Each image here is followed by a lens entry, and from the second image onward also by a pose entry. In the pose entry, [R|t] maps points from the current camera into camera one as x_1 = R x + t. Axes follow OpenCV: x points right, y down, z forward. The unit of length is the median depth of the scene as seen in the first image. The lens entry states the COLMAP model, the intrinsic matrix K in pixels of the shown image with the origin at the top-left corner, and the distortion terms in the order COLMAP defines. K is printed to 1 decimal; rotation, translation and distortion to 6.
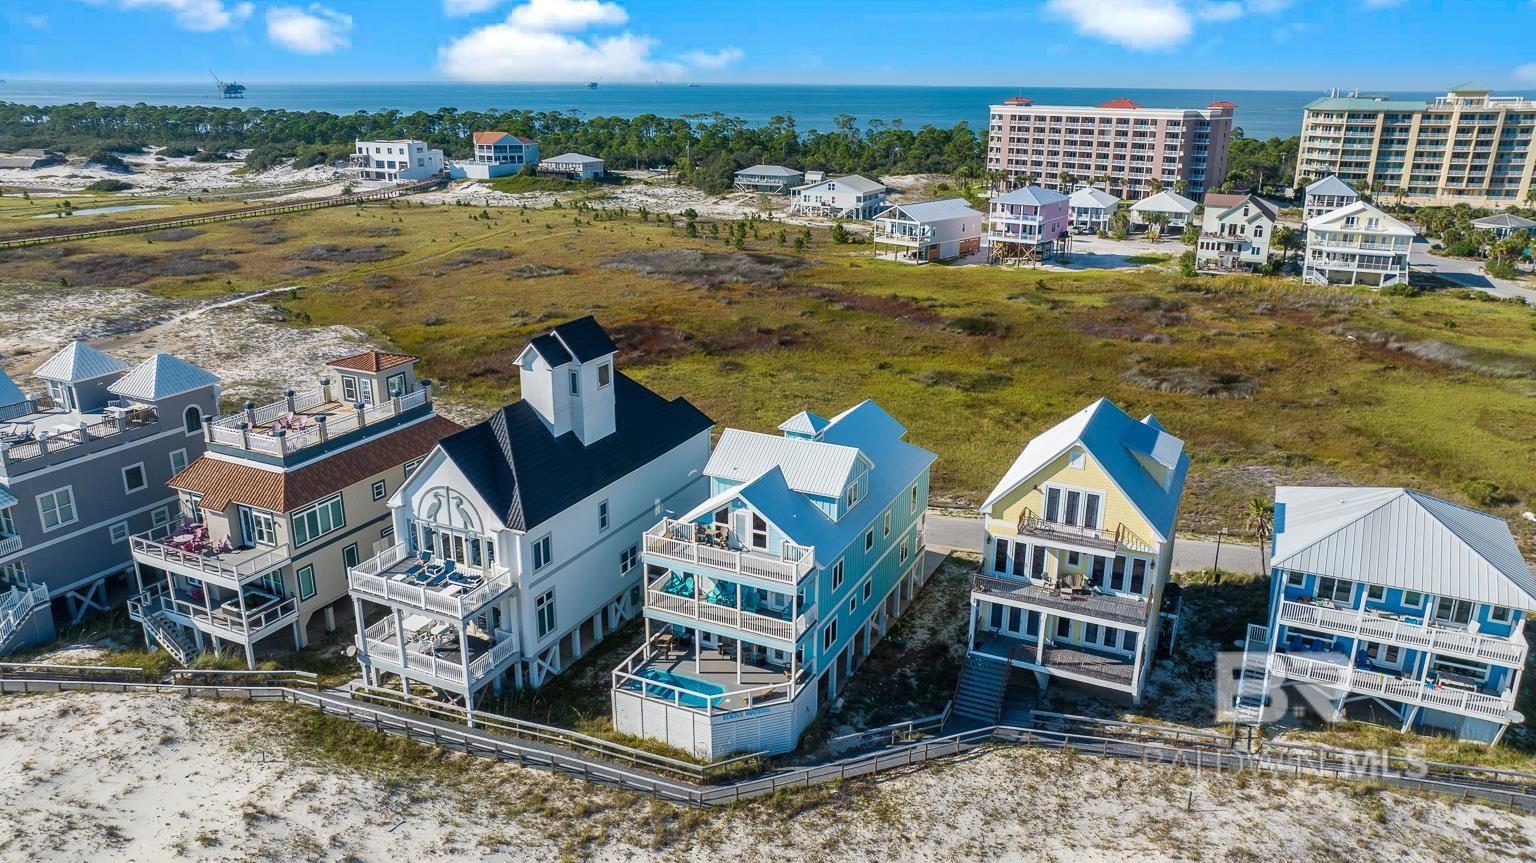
lens RADIAL K [[1074.9, 0, 774.3], [0, 1074.9, 425.9], [0, 0, 1]] dist [-0.038001, 0.045003]
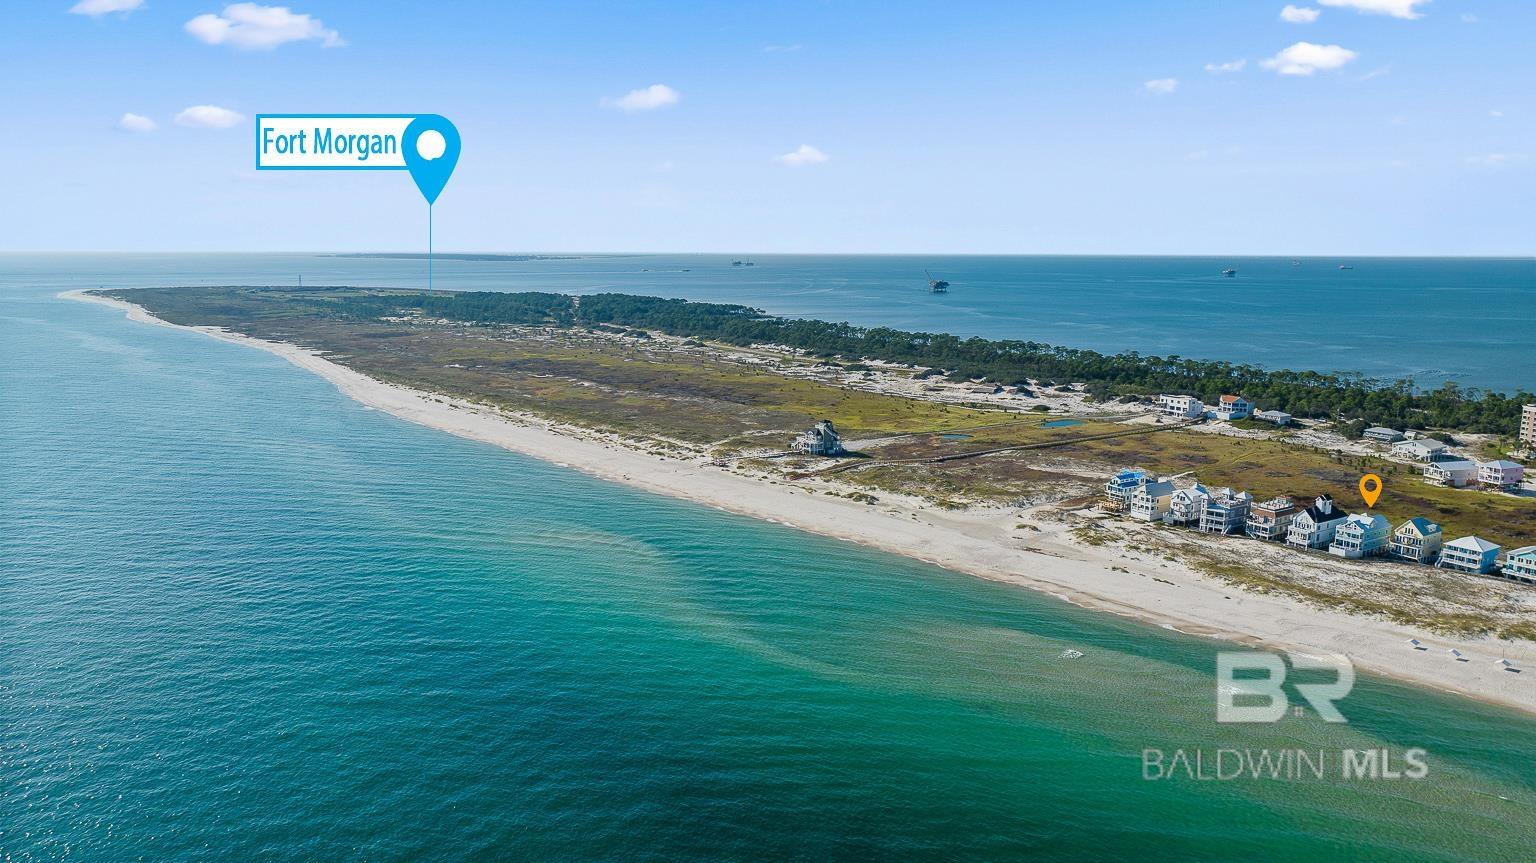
lens RADIAL K [[1074.9, 0, 771.7], [0, 1074.9, 424.7], [0, 0, 1]] dist [-0.038001, 0.045003]
pose [[0.851008, 0.082433, -0.518642, 0.112840], [-0.158790, 0.981766, -0.104508, 0.291427], [0.500570, 0.171292, 0.848580, -2.604164]]
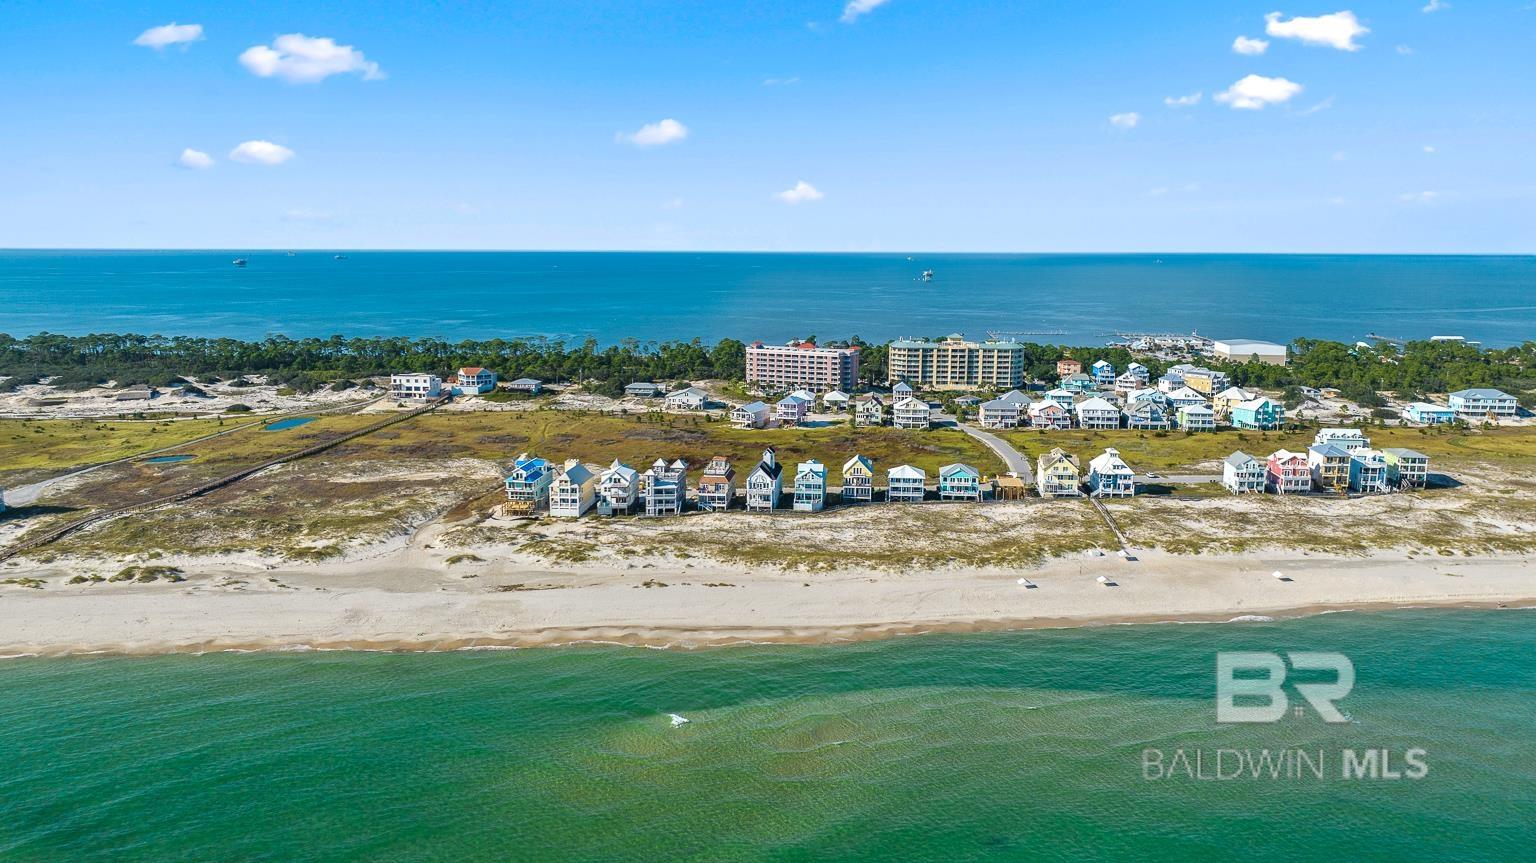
lens RADIAL K [[1074.9, 0, 774.4], [0, 1074.9, 437.8], [0, 0, 1]] dist [-0.038001, 0.045003]
pose [[0.944684, -0.058960, 0.322638, -0.849654], [0.101146, 0.988135, -0.115581, 0.218977], [-0.311995, 0.141821, 0.939439, -1.846015]]
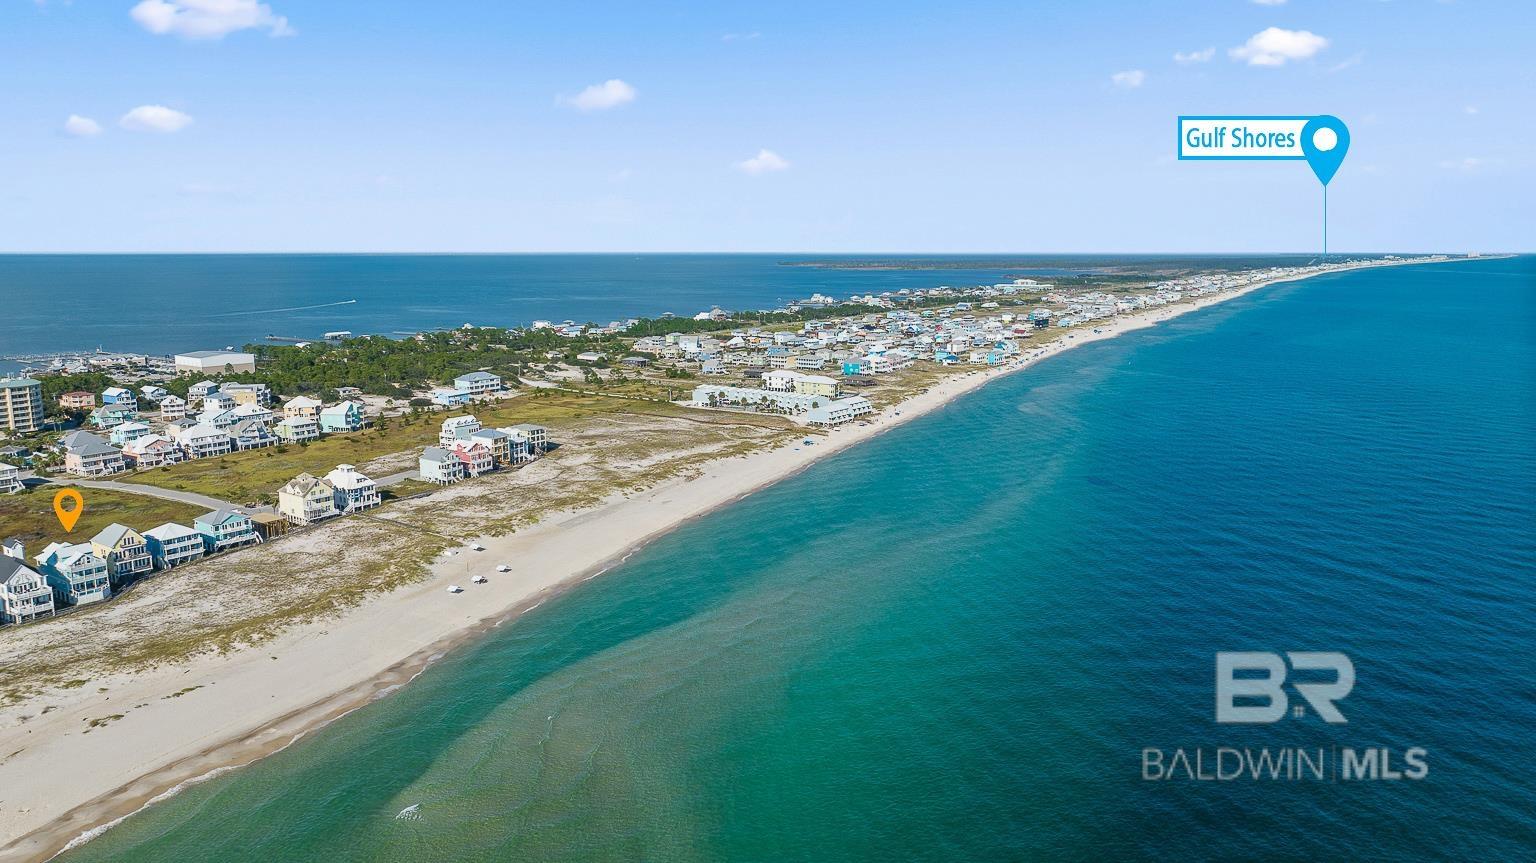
lens RADIAL K [[1074.9, 0, 768.7], [0, 1074.9, 440.3], [0, 0, 1]] dist [-0.038001, 0.045003]
pose [[0.174000, -0.179222, 0.968299, -1.641677], [0.302125, 0.945593, 0.120729, -0.029031], [-0.937254, 0.271540, 0.218680, -1.276116]]
